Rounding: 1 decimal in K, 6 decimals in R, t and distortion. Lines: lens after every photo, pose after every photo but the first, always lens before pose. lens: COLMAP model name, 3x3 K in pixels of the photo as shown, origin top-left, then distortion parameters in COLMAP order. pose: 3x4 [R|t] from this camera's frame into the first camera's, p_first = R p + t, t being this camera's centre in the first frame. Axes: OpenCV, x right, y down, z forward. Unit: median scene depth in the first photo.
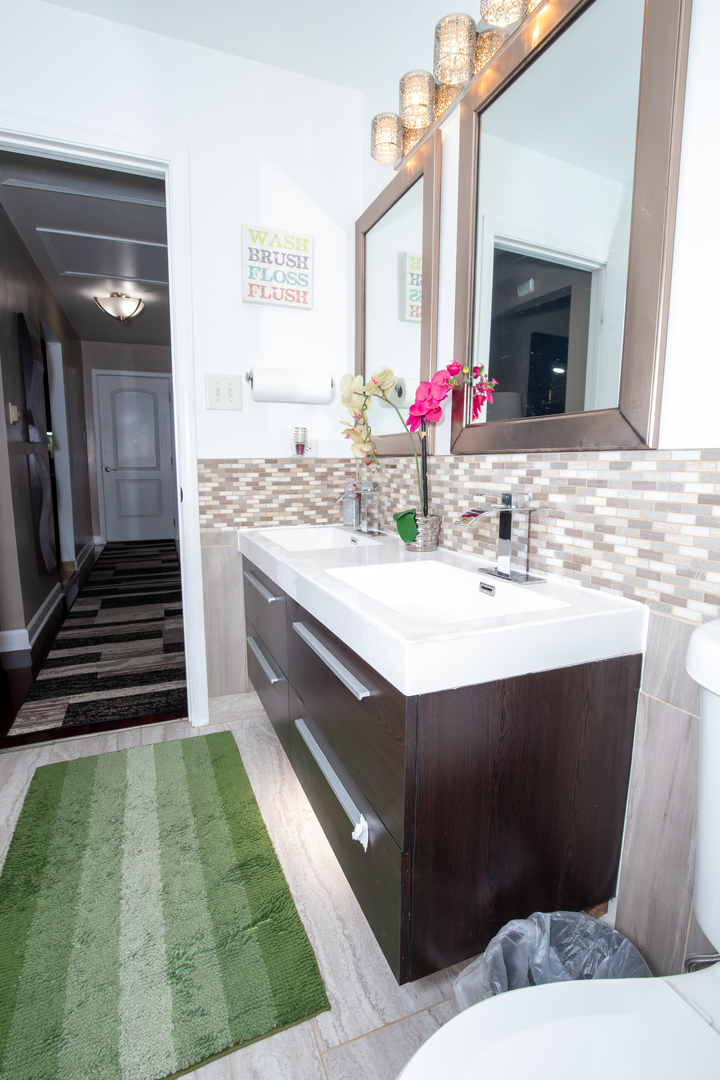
lens RADIAL K [[499.4, 0, 360.0], [0, 499.4, 540.0], [0, 0, 1]] dist [-0.040231, 0.000200]
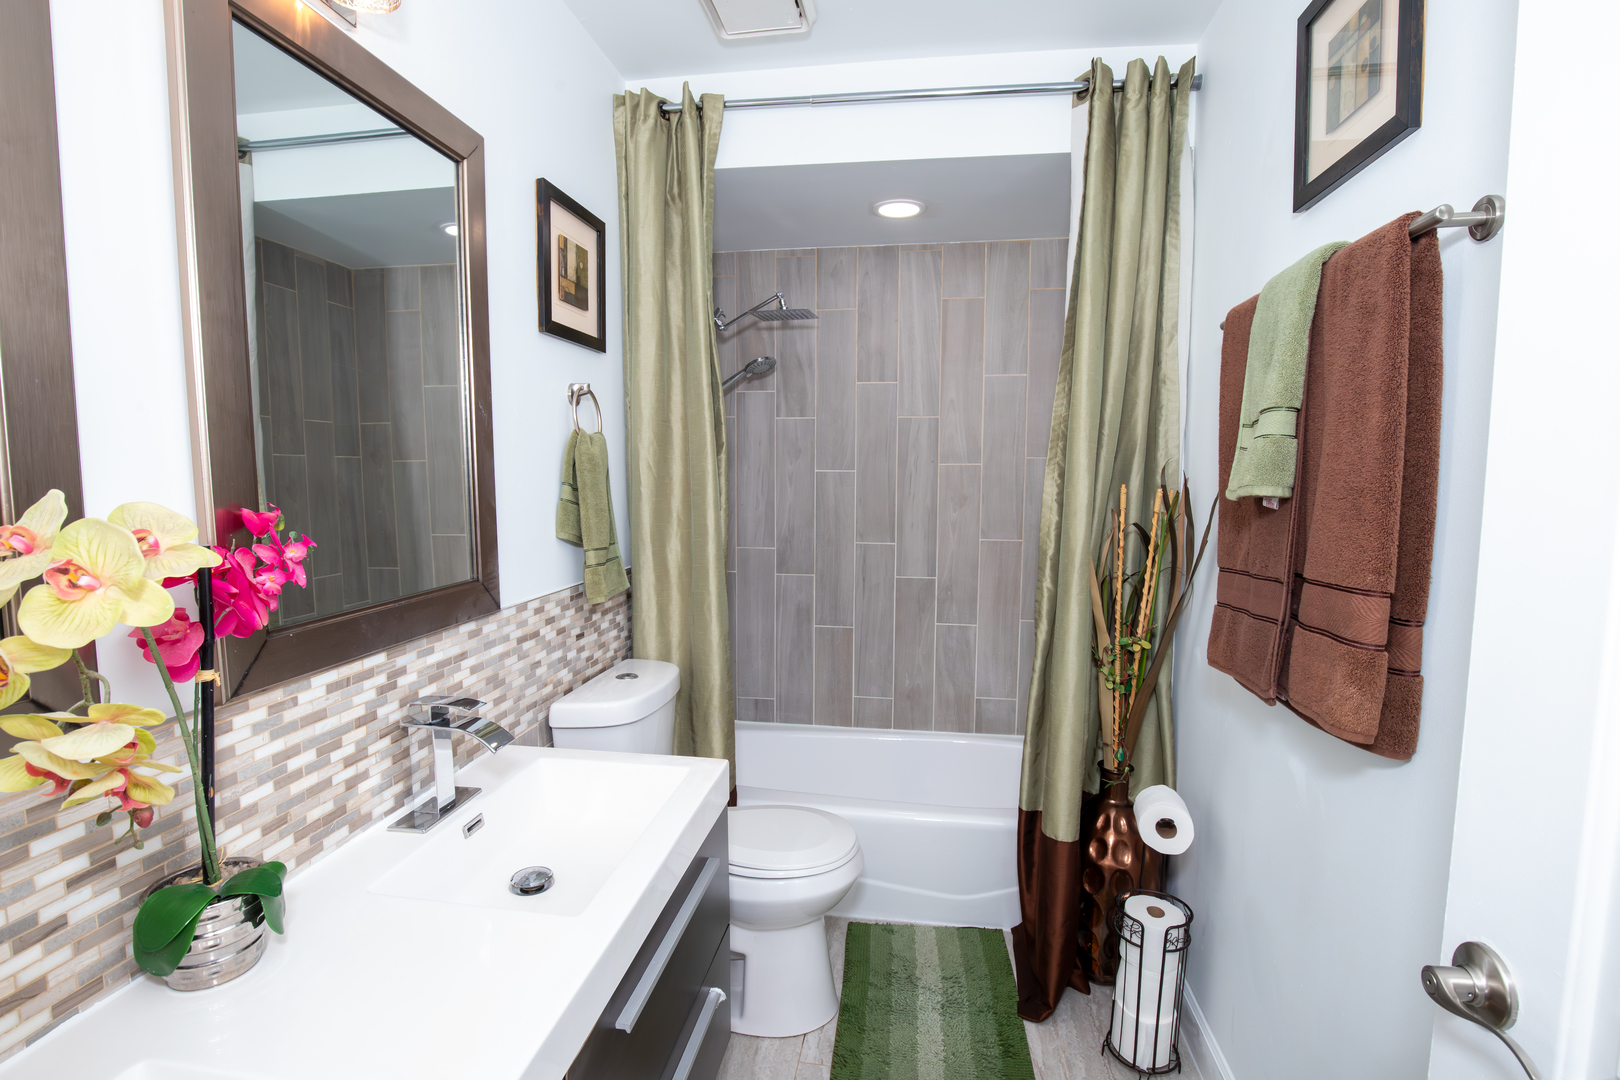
lens RADIAL K [[749.1, 0, 810.0], [0, 749.1, 540.0], [0, 0, 1]] dist [-0.040231, 0.000200]
pose [[-0.845044, -0.056715, 0.531681, -0.783192], [0.074252, 0.972277, 0.221728, -0.560951], [-0.529517, 0.226848, -0.817406, 1.641623]]
